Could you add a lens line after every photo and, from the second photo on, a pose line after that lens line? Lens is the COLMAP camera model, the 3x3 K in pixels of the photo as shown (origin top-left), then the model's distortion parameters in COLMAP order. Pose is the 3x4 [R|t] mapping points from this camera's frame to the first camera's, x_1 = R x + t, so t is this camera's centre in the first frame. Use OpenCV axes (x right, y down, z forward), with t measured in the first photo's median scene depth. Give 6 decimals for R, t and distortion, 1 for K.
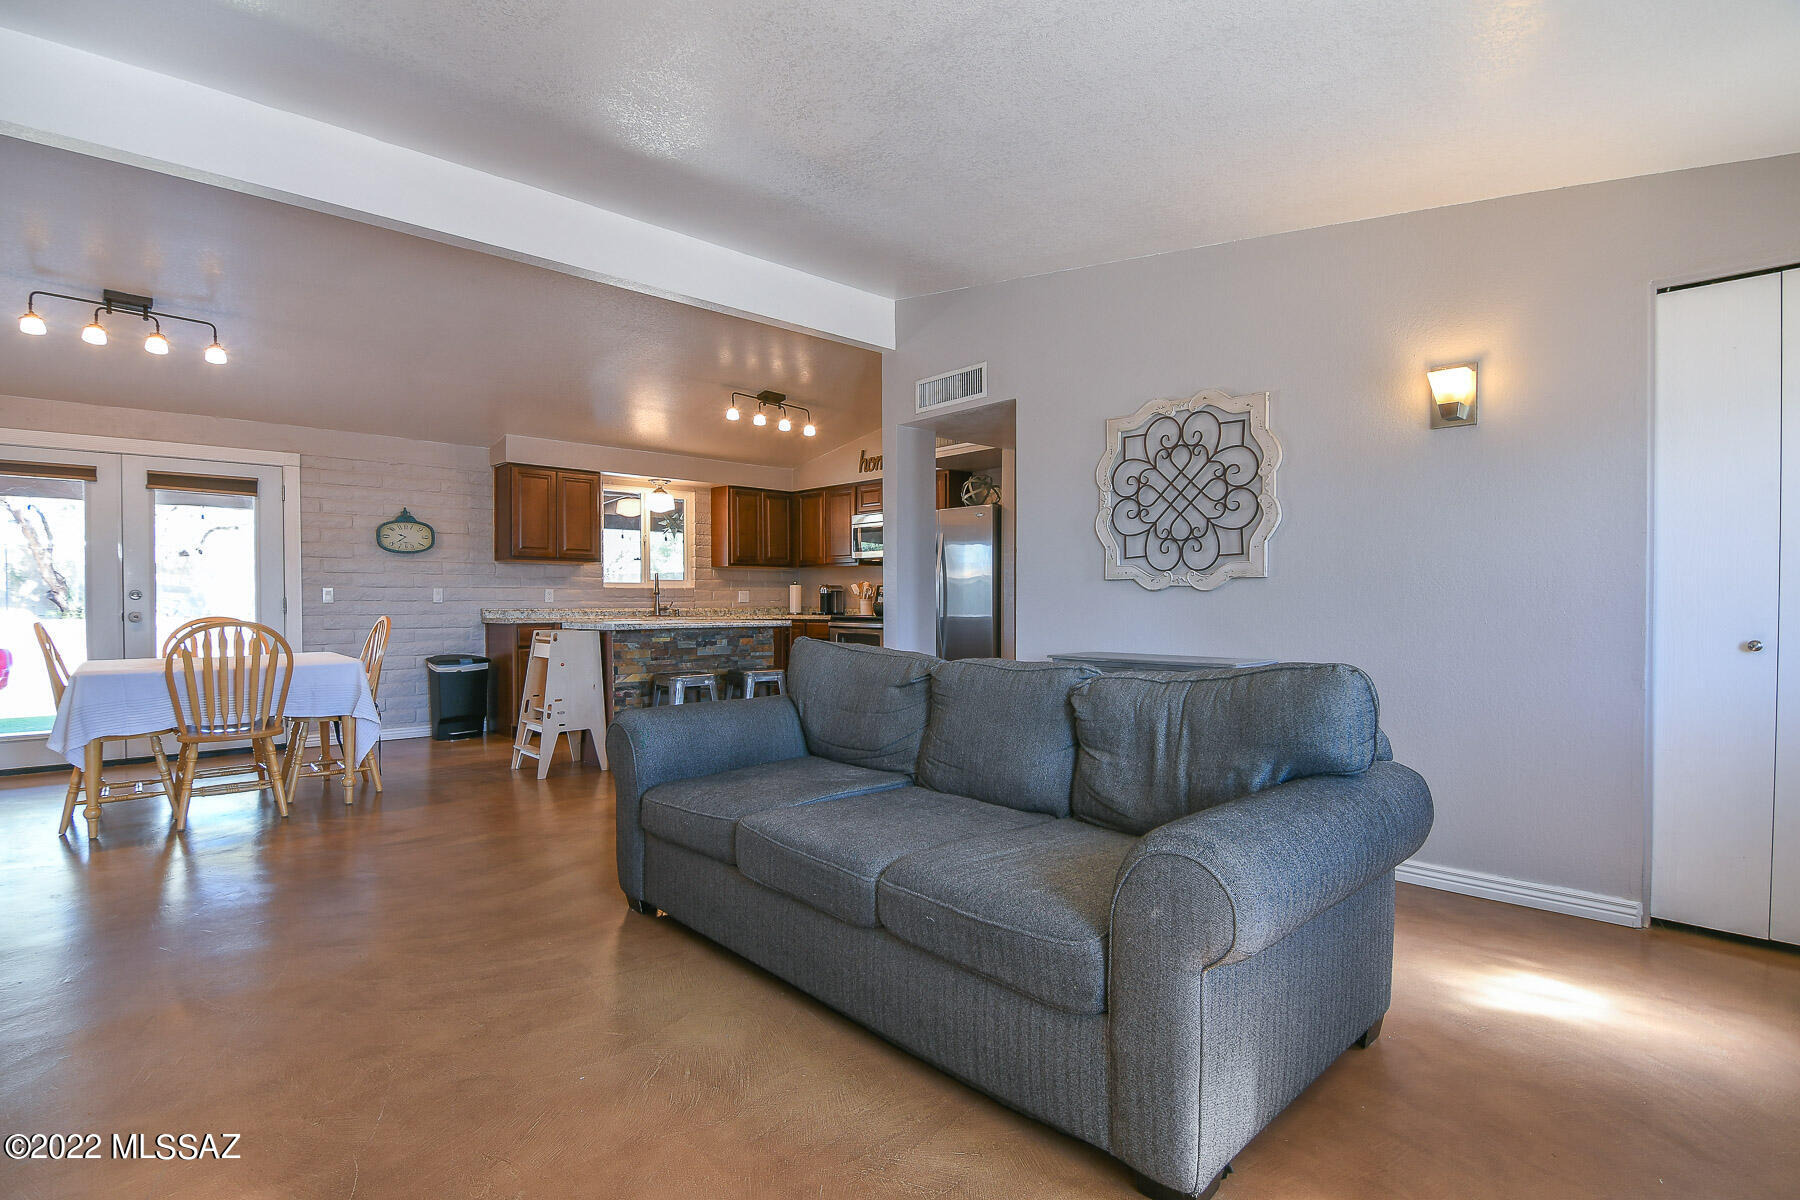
lens RADIAL K [[873.3, 0, 892.9], [0, 873.3, 610.6], [0, 0, 1]] dist [-0.008743, -0.009057]
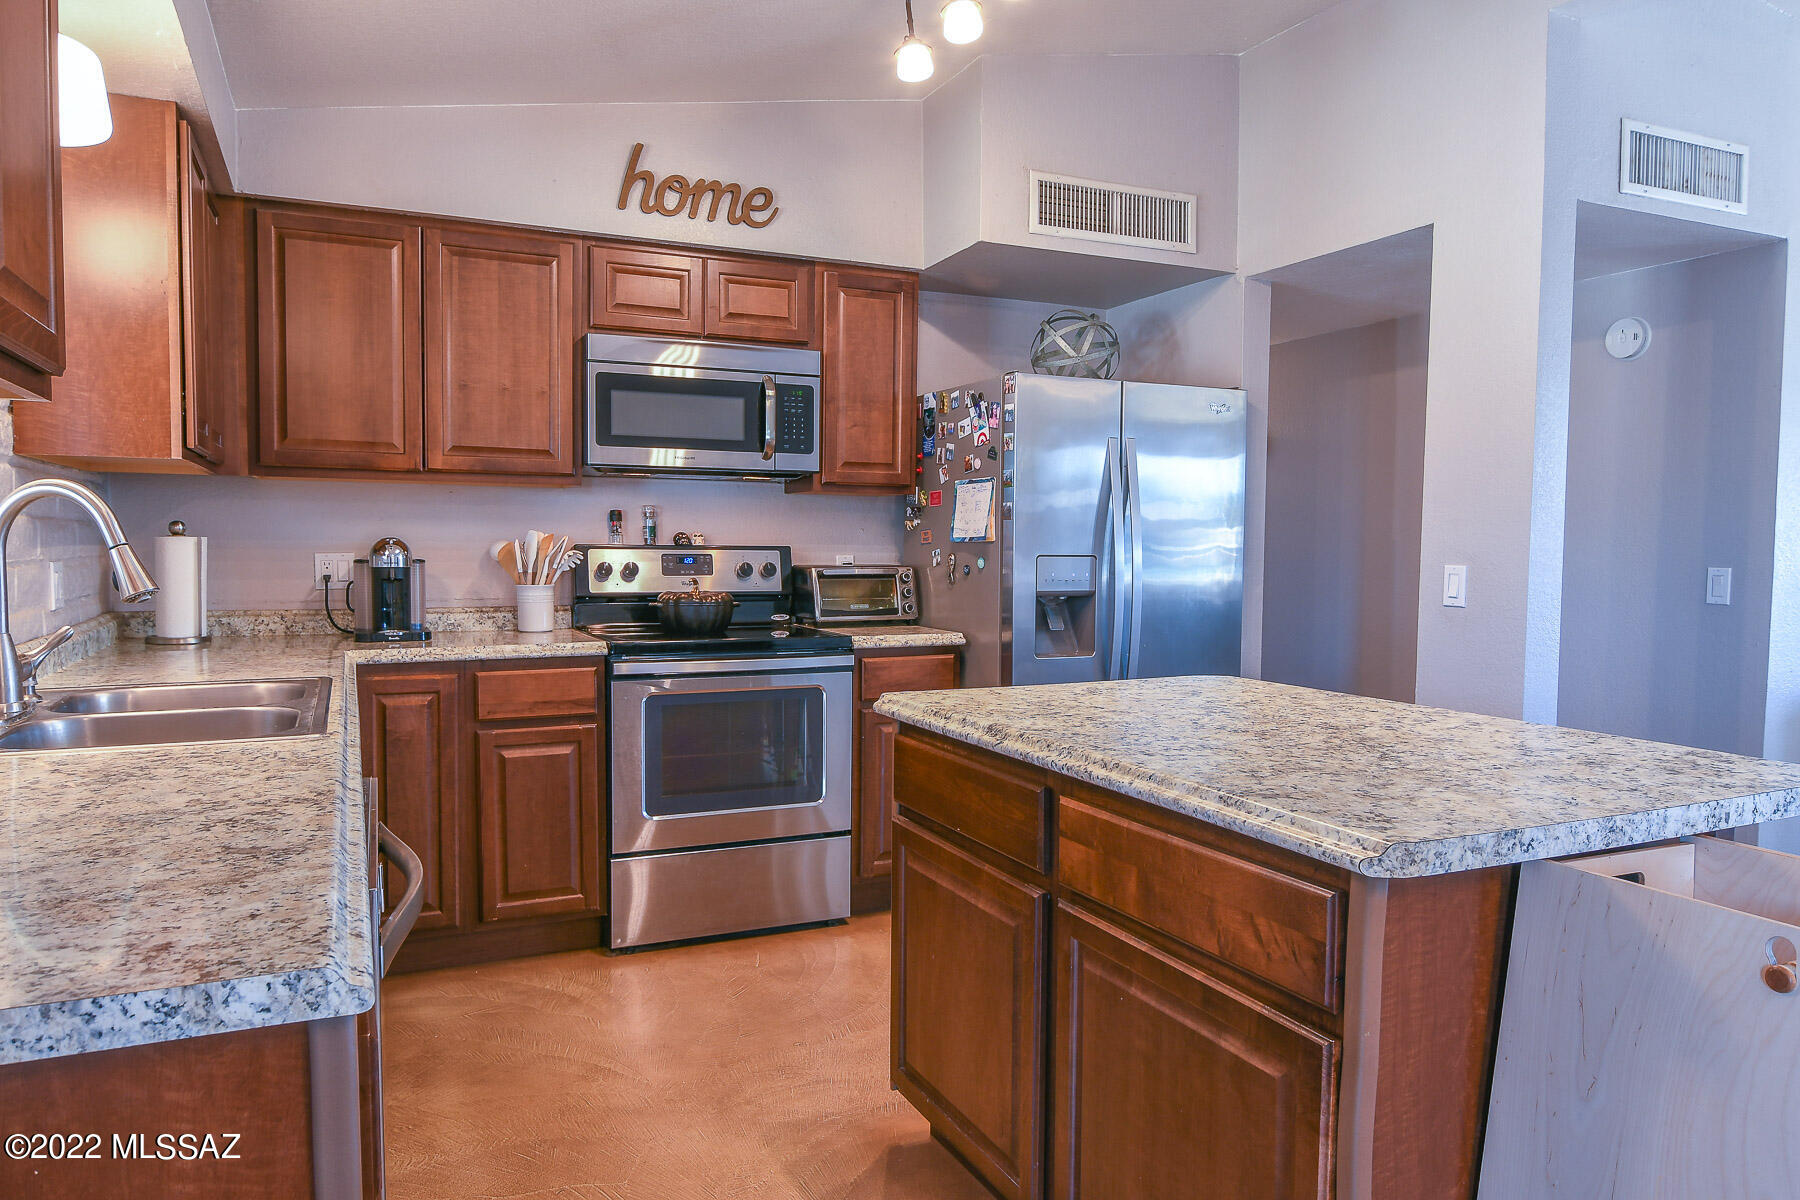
lens RADIAL K [[1198.6, 0, 894.6], [0, 1198.6, 608.1], [0, 0, 1]] dist [0.000076, -0.000784]
pose [[0.313868, -0.051222, 0.948084, -0.906720], [0.001571, 0.998570, 0.053429, -0.059966], [-0.949465, -0.015281, 0.313500, 1.530180]]
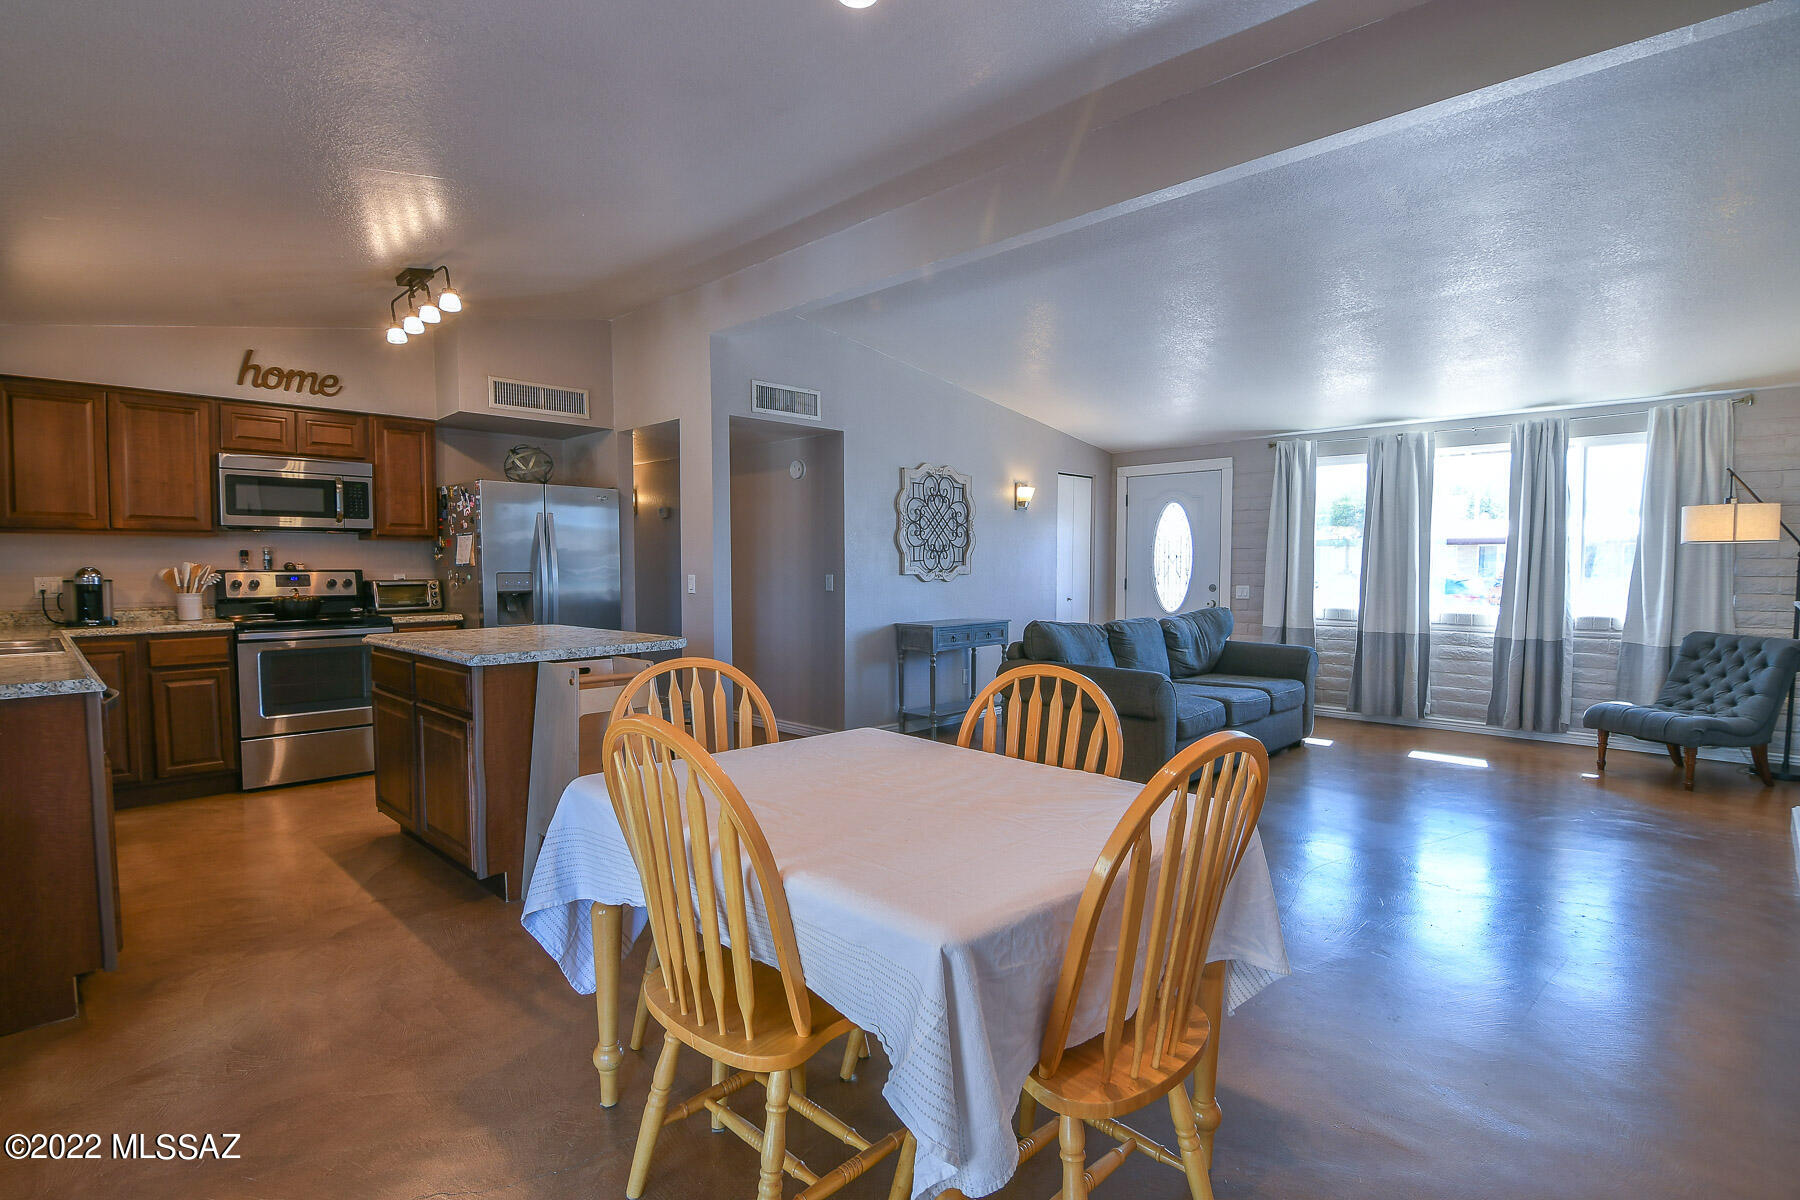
lens RADIAL K [[873.3, 0, 892.9], [0, 873.3, 610.6], [0, 0, 1]] dist [-0.008743, -0.009057]
pose [[-0.048037, -0.050886, 0.997549, -1.351629], [0.010869, 0.998616, 0.051464, -0.055021], [-0.998786, 0.013314, -0.047418, 1.171040]]
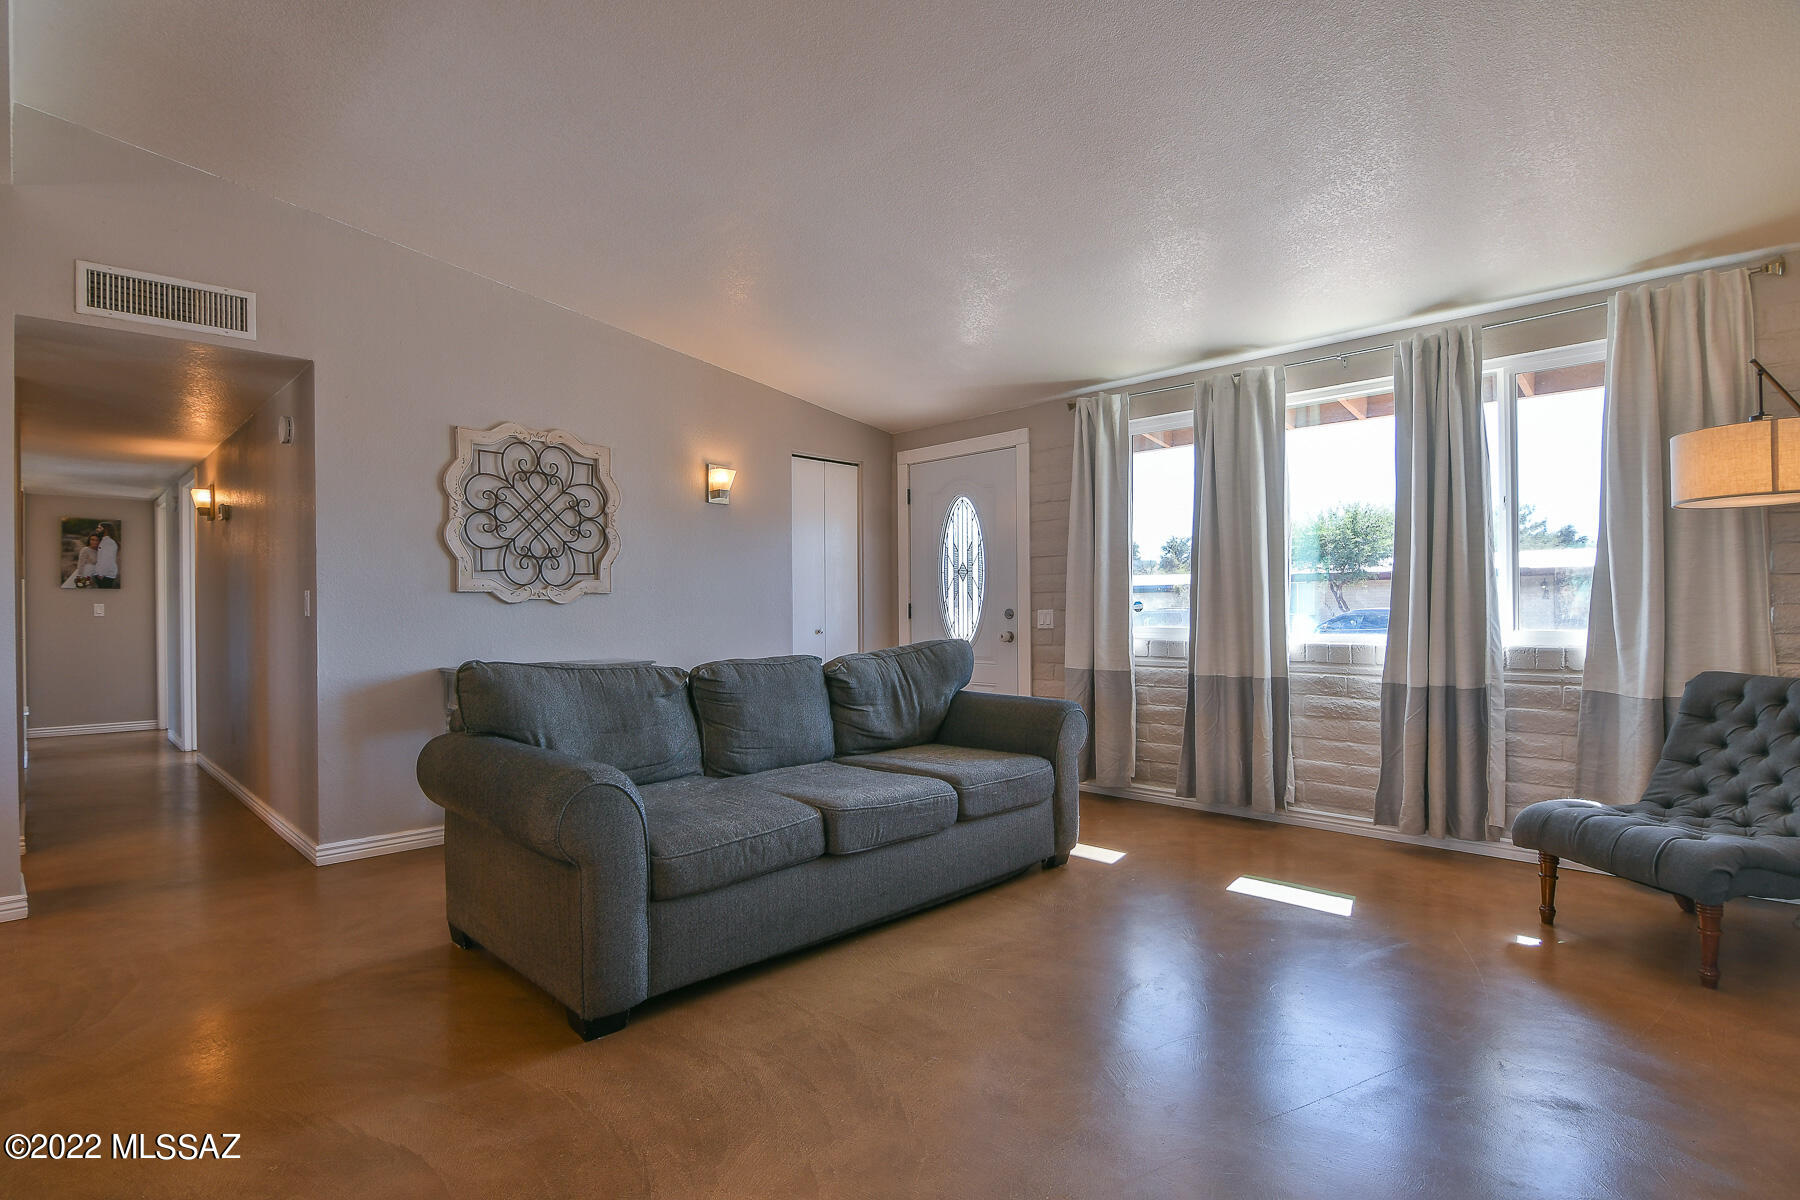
lens RADIAL K [[873.3, 0, 892.9], [0, 873.3, 610.6], [0, 0, 1]] dist [-0.008743, -0.009057]
pose [[-0.044955, 0.000155, 0.998989, -0.796030], [0.018345, 0.999831, 0.000670, -0.006483], [-0.998821, 0.018356, -0.044951, 0.603869]]
